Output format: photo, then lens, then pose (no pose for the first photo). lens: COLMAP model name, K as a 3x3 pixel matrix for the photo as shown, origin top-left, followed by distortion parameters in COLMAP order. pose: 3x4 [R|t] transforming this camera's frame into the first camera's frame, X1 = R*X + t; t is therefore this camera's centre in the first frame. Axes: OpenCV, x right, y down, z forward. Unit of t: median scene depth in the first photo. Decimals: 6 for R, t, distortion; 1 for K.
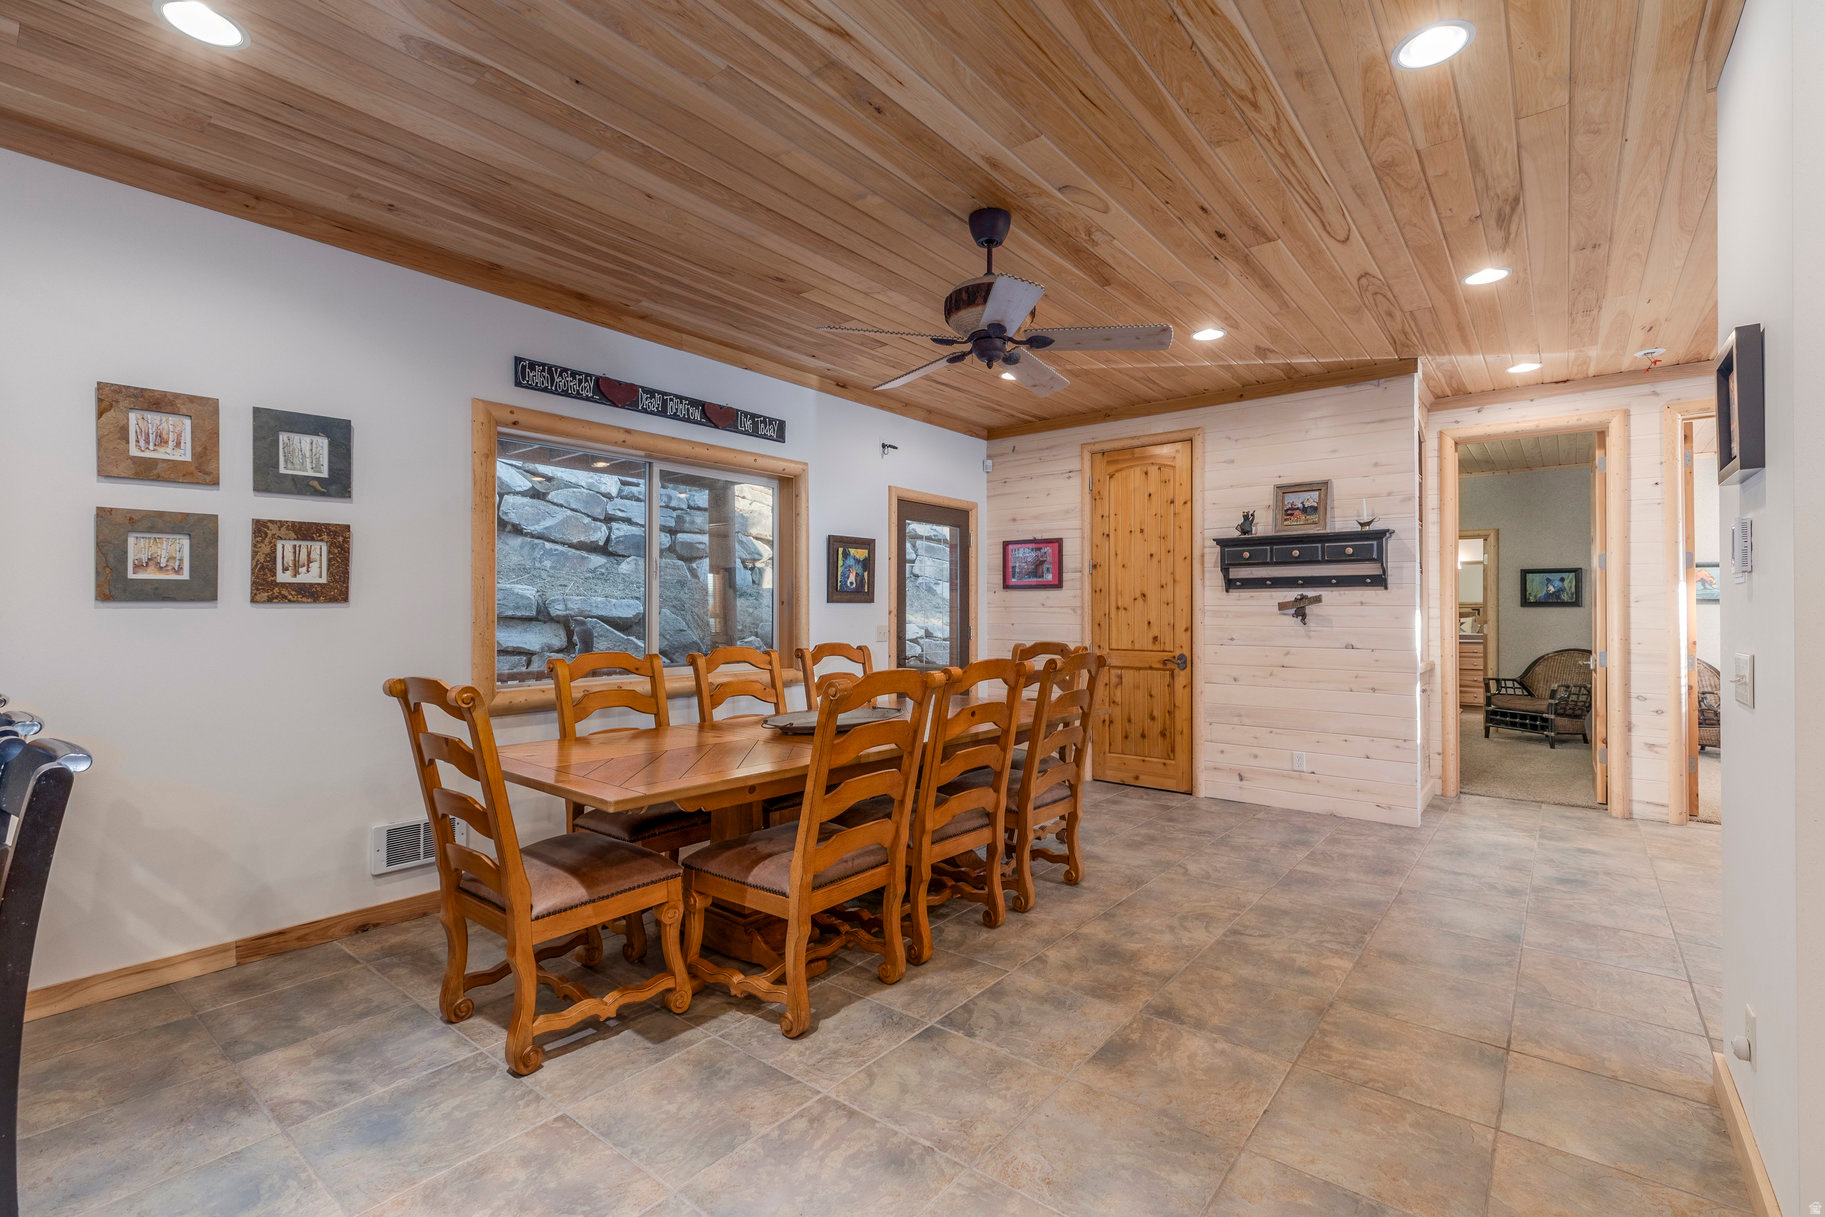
lens RADIAL K [[829.6, 0, 912.5], [0, 829.6, 608.5], [0, 0, 1]] dist [-0.000284, -0.000075]
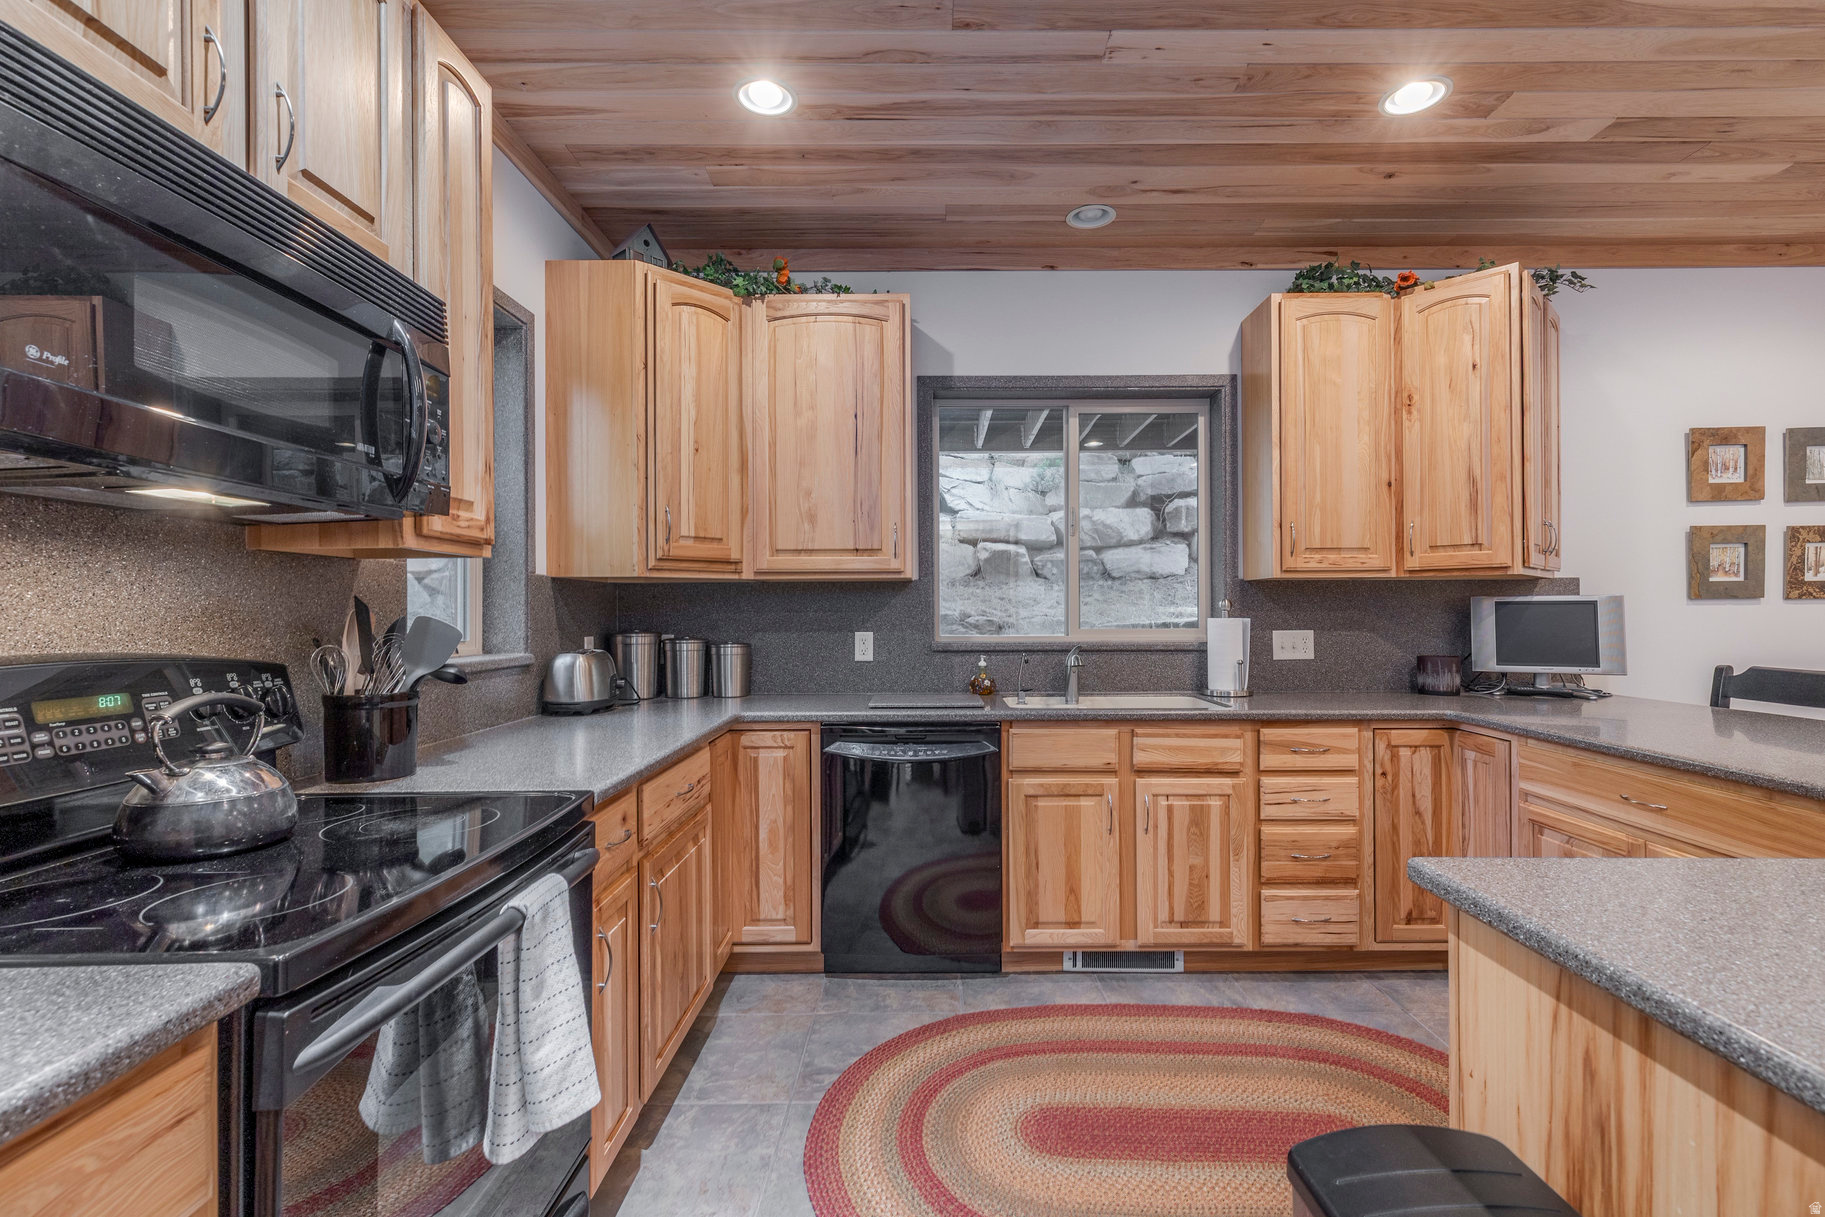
lens RADIAL K [[829.6, 0, 912.5], [0, 829.6, 608.5], [0, 0, 1]] dist [-0.000284, -0.000075]
pose [[0.606418, -0.004035, -0.795136, -0.645897], [0.007966, 0.999968, 0.001001, -0.005566], [0.795106, -0.006941, 0.606431, -0.684172]]
